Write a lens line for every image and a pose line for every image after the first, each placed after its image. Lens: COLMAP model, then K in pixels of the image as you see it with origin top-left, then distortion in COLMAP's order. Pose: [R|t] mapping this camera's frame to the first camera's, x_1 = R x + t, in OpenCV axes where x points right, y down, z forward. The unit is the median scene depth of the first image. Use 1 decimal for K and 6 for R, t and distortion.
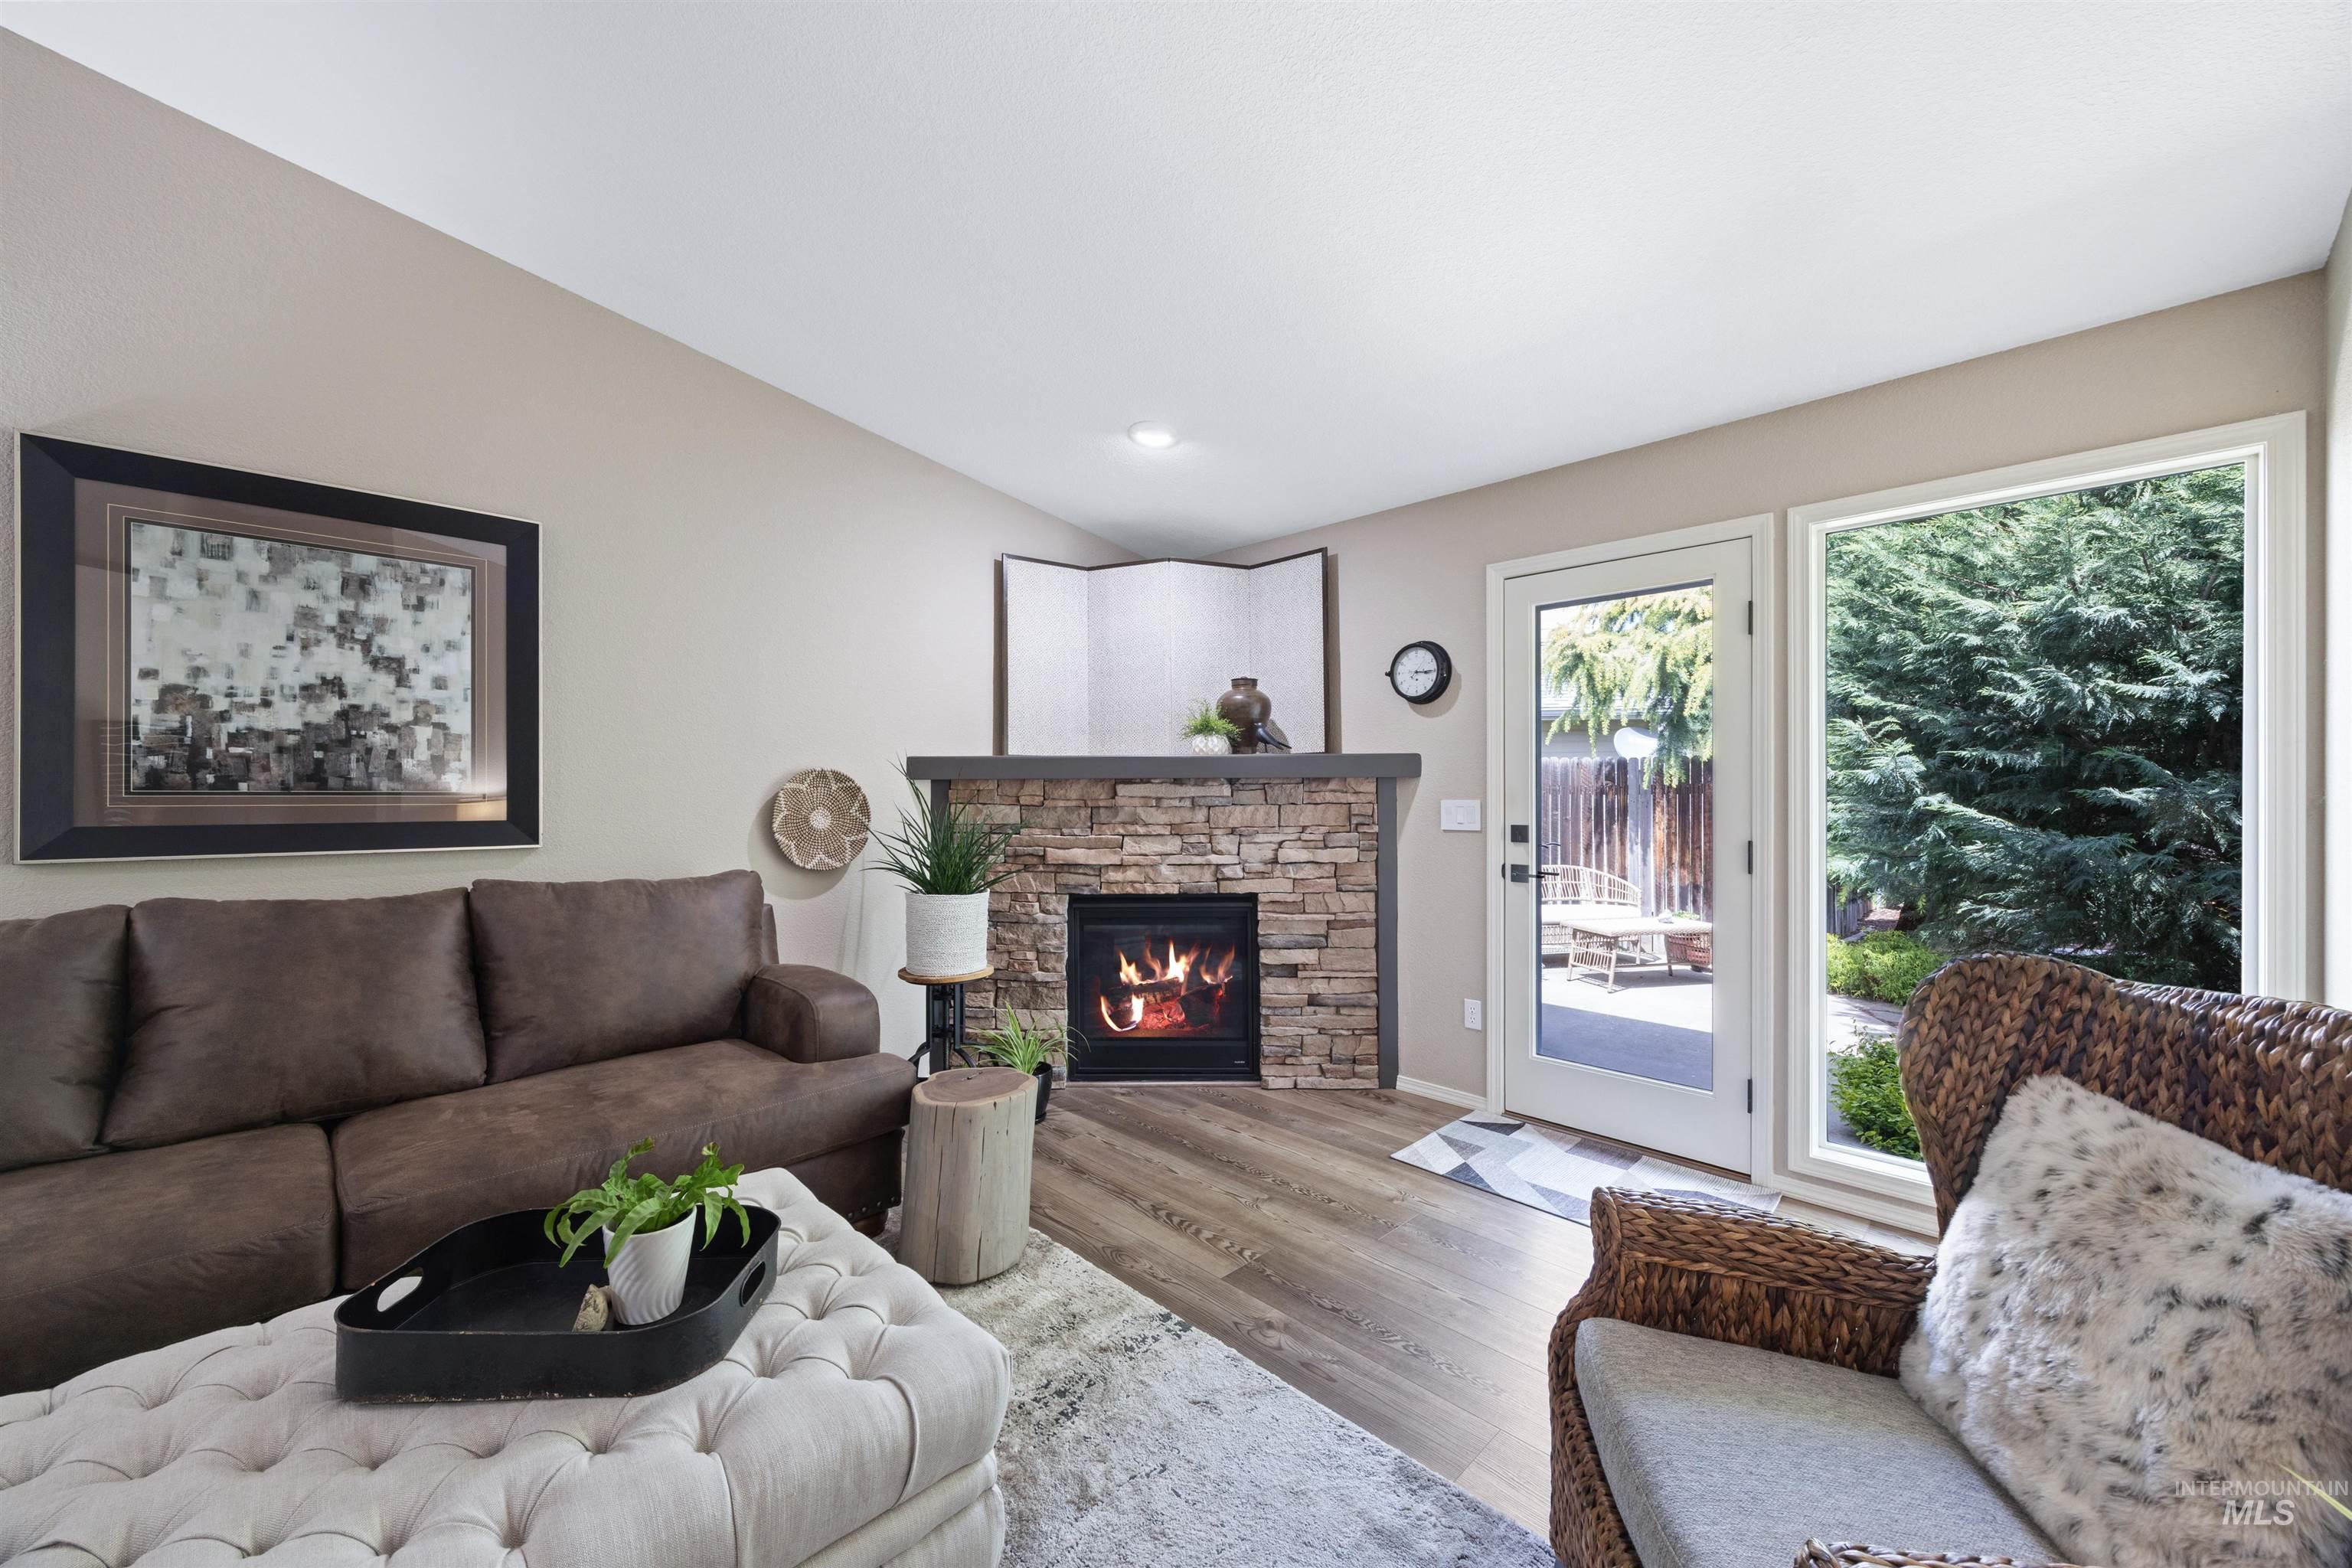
lens RADIAL K [[891.5, 0, 1169.9], [0, 891.5, 780.9], [0, 0, 1]] dist [-0.000982, 0.000117]
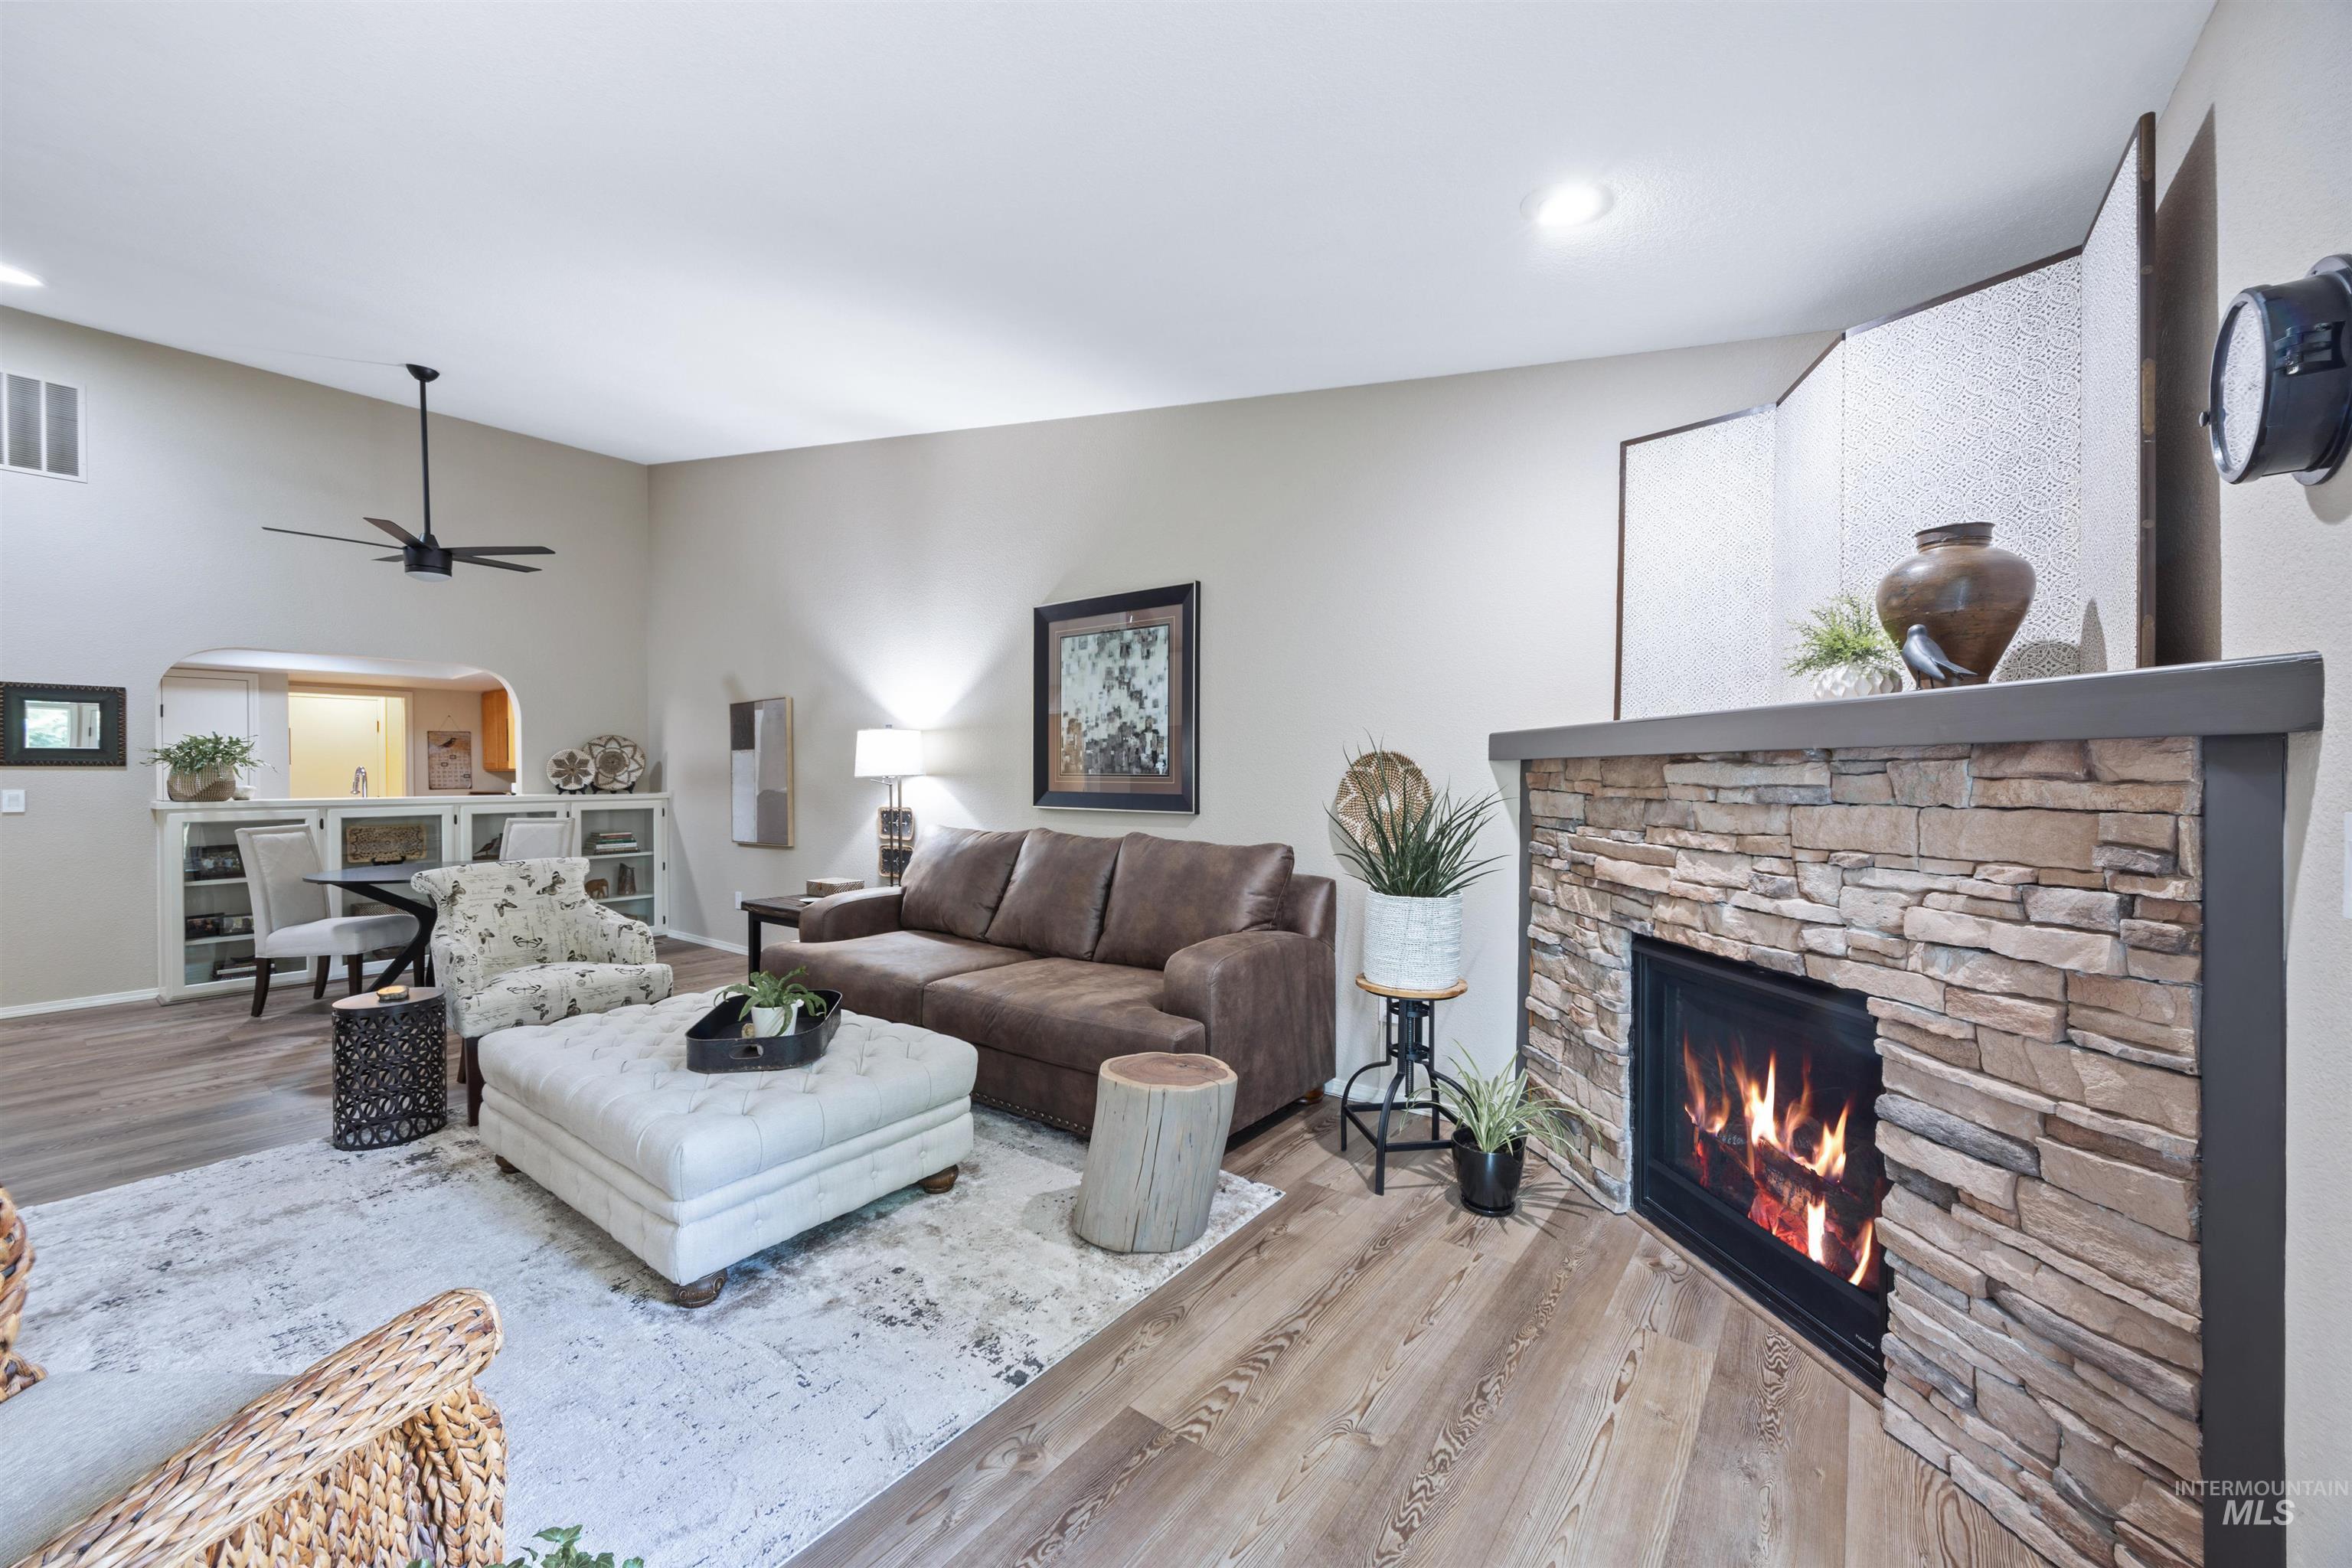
lens RADIAL K [[891.5, 0, 1169.9], [0, 891.5, 780.9], [0, 0, 1]] dist [-0.000982, 0.000117]
pose [[0.140027, 0.009200, -0.990105, 0.505711], [0.011307, 0.999877, 0.010890, 0.004977], [0.990083, -0.012720, 0.139905, 0.574697]]
